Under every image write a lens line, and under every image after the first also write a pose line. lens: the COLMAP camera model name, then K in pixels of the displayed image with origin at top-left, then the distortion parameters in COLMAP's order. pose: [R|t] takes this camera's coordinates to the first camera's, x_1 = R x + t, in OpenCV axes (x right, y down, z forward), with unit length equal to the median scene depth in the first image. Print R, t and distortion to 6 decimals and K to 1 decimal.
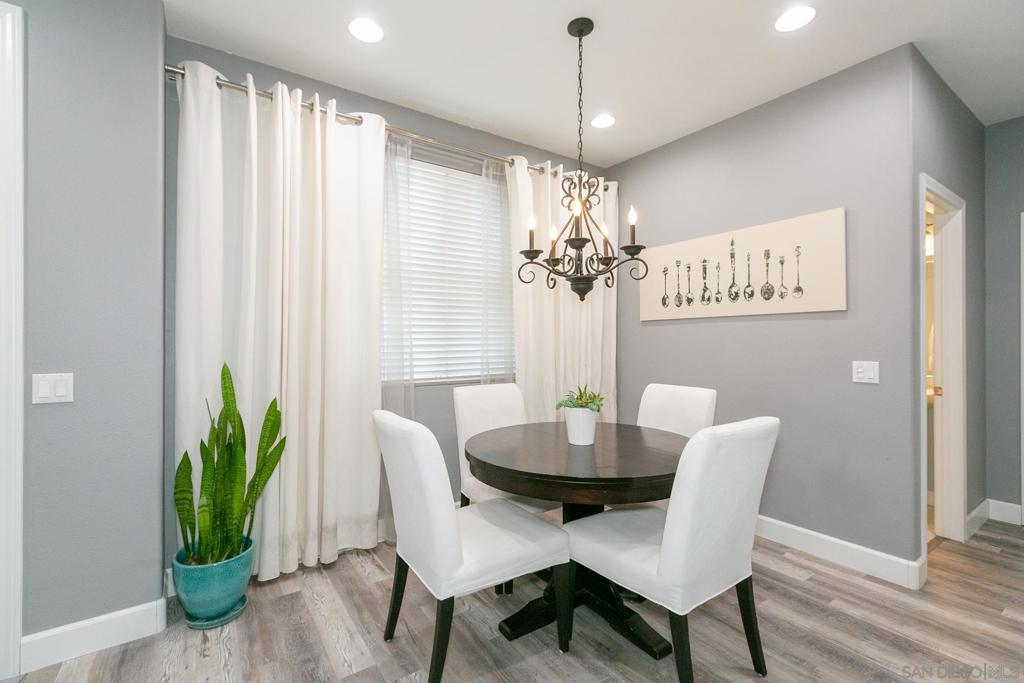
lens RADIAL K [[465.8, 0, 510.6], [0, 465.8, 338.0], [0, 0, 1]] dist [0.000087, -0.000633]
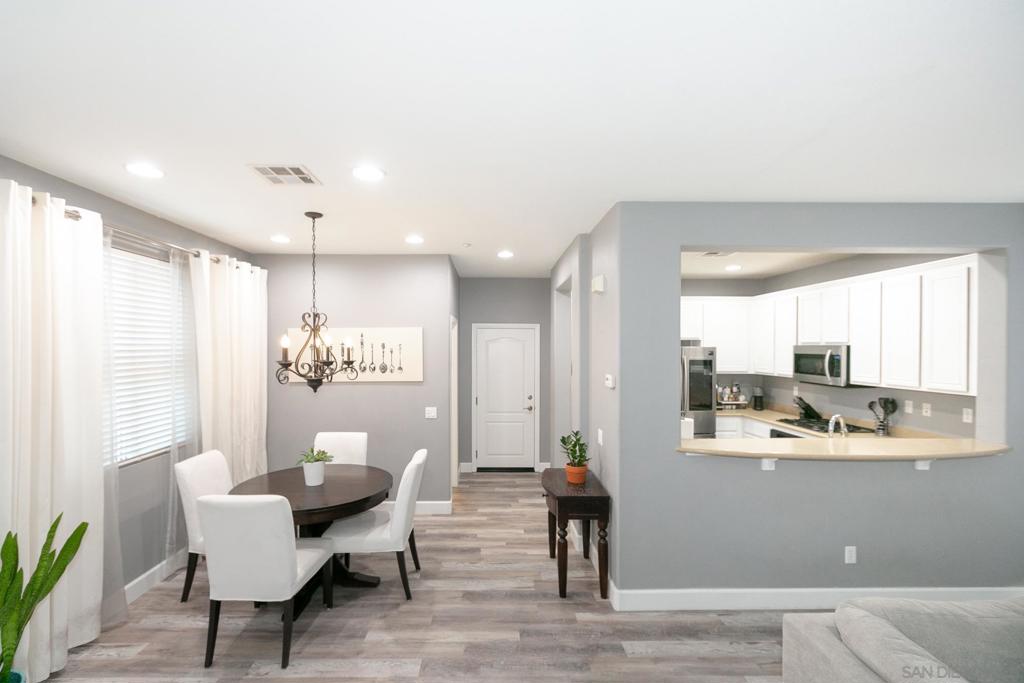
lens RADIAL K [[465.8, 0, 492.7], [0, 465.8, 354.4], [0, 0, 1]] dist [0.000087, -0.000633]
pose [[0.566248, -0.017185, 0.824056, -0.620067], [-0.010107, 0.999563, 0.027790, -0.201607], [-0.824173, -0.024065, 0.565826, -0.283350]]
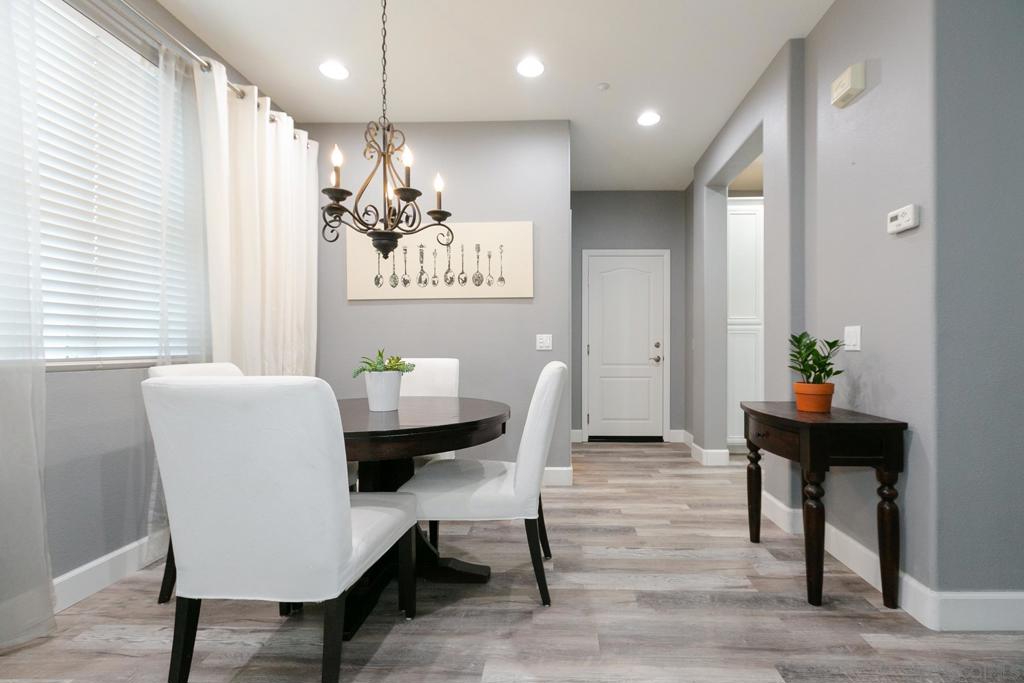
lens RADIAL K [[465.8, 0, 541.1], [0, 465.8, 354.9], [0, 0, 1]] dist [0.000087, -0.000633]
pose [[0.594651, -0.008931, 0.803934, -0.327680], [-0.005384, 0.999872, 0.015090, 0.078052], [-0.803966, -0.013301, 0.594527, 0.147840]]
